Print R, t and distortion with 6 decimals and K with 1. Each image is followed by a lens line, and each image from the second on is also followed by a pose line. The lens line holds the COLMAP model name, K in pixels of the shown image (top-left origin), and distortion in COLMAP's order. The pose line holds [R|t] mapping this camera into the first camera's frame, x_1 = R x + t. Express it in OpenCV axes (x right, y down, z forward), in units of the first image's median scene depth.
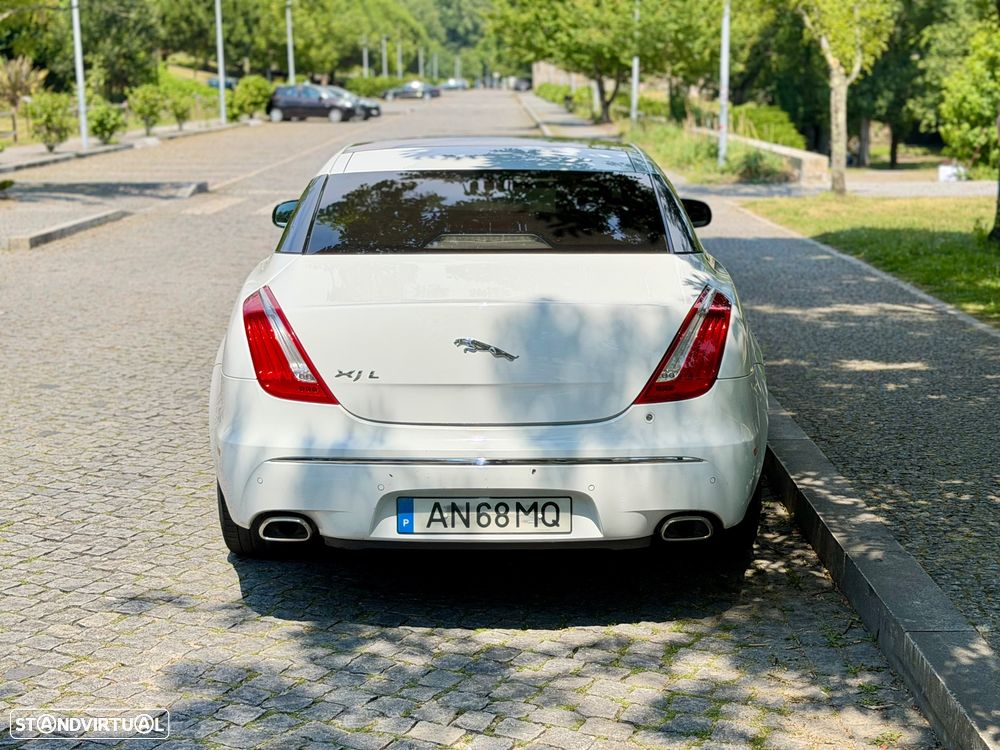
lens RADIAL K [[1800.6, 0, 497.1], [0, 1800.6, 377.6], [0, 0, 1]] dist [0.178512, 0.000000]
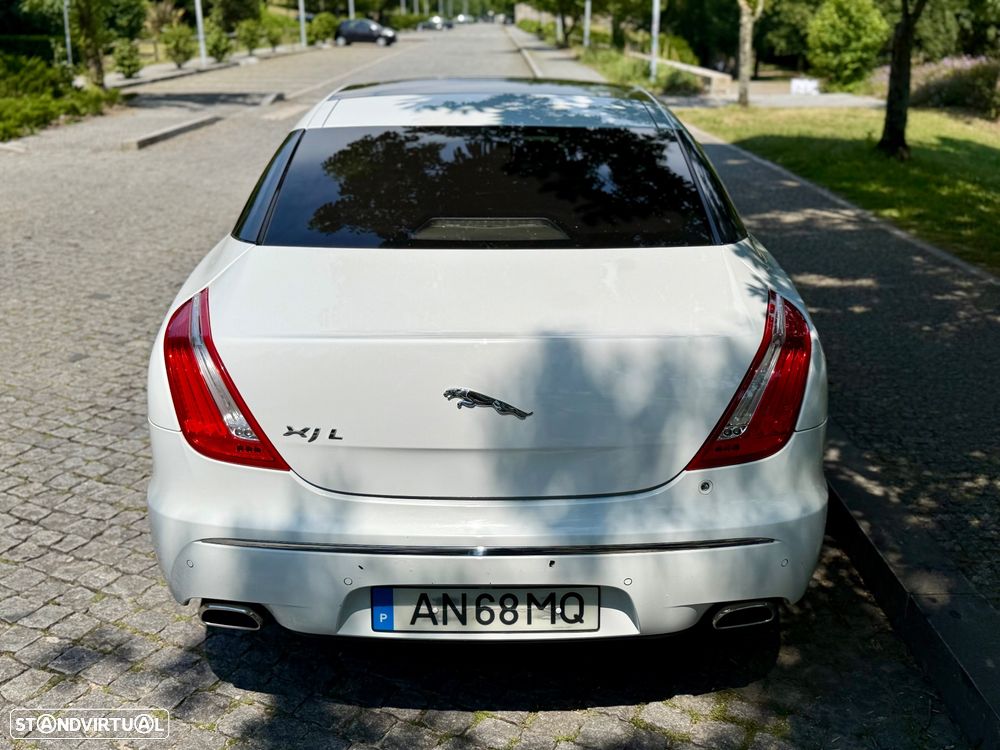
lens RADIAL K [[1083.5, 0, 506.9], [0, 1083.5, 374.0], [0, 0, 1]] dist [0.075309, 0.000000]
pose [[0.999897, -0.000695, 0.014368, -0.003372], [-0.001503, 0.988322, 0.152369, -0.067535], [-0.014306, -0.152375, 0.988219, 0.407572]]
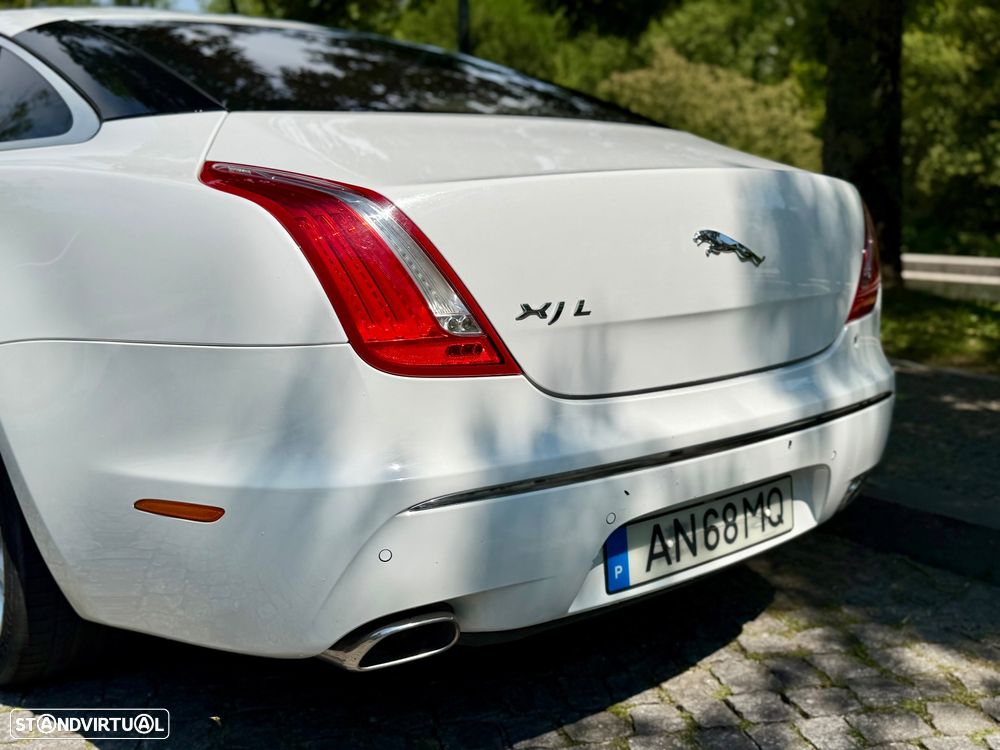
lens RADIAL K [[1083.5, 0, 500.1], [0, 1083.5, 367.9], [0, 0, 1]] dist [0.075309, 0.000000]
pose [[0.748021, -0.109703, 0.654546, -0.211626], [0.095474, 0.993773, 0.057450, -0.003328], [-0.656772, 0.019518, 0.753836, 0.562838]]
